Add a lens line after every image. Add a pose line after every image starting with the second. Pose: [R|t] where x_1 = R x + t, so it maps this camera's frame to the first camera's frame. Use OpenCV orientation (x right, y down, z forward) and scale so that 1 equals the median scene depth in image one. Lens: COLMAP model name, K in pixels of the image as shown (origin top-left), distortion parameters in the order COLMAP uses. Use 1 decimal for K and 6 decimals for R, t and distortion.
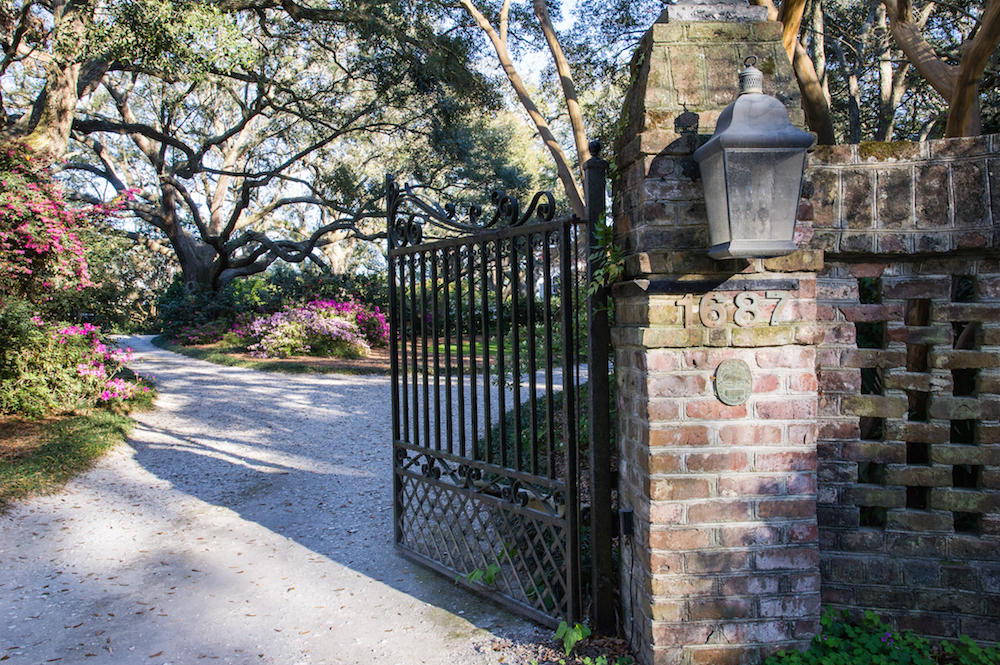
lens RADIAL K [[904.5, 0, 502.8], [0, 904.5, 340.7], [0, 0, 1]] dist [0.026021, 0.038335]
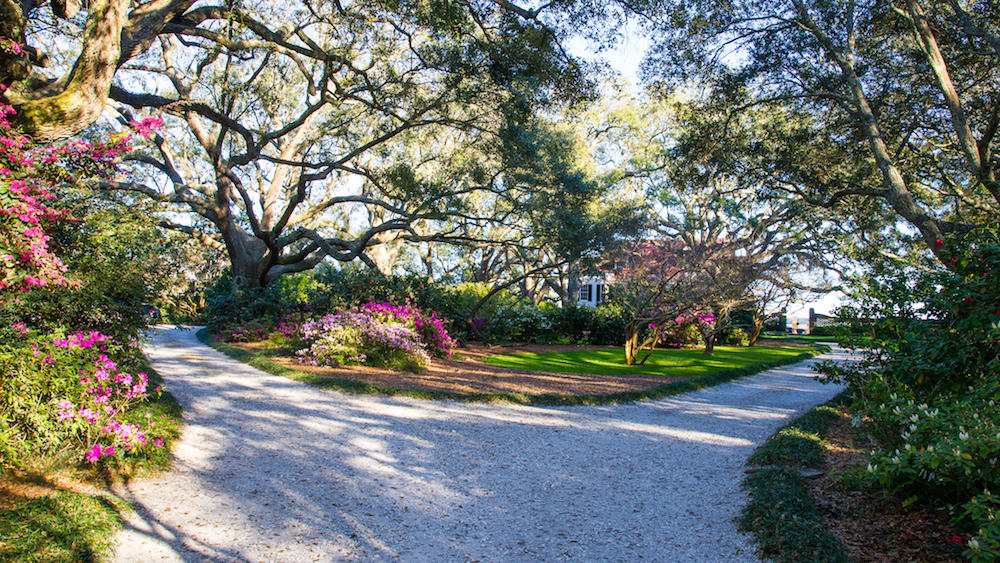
lens RADIAL K [[830.3, 0, 500.2], [0, 830.3, 277.8], [0, 0, 1]] dist [-0.008625, -0.018937]
pose [[0.998723, 0.043247, -0.026106, -0.045206], [-0.045111, 0.996115, -0.075629, -0.009919], [0.022734, 0.076710, 0.996794, 0.133082]]
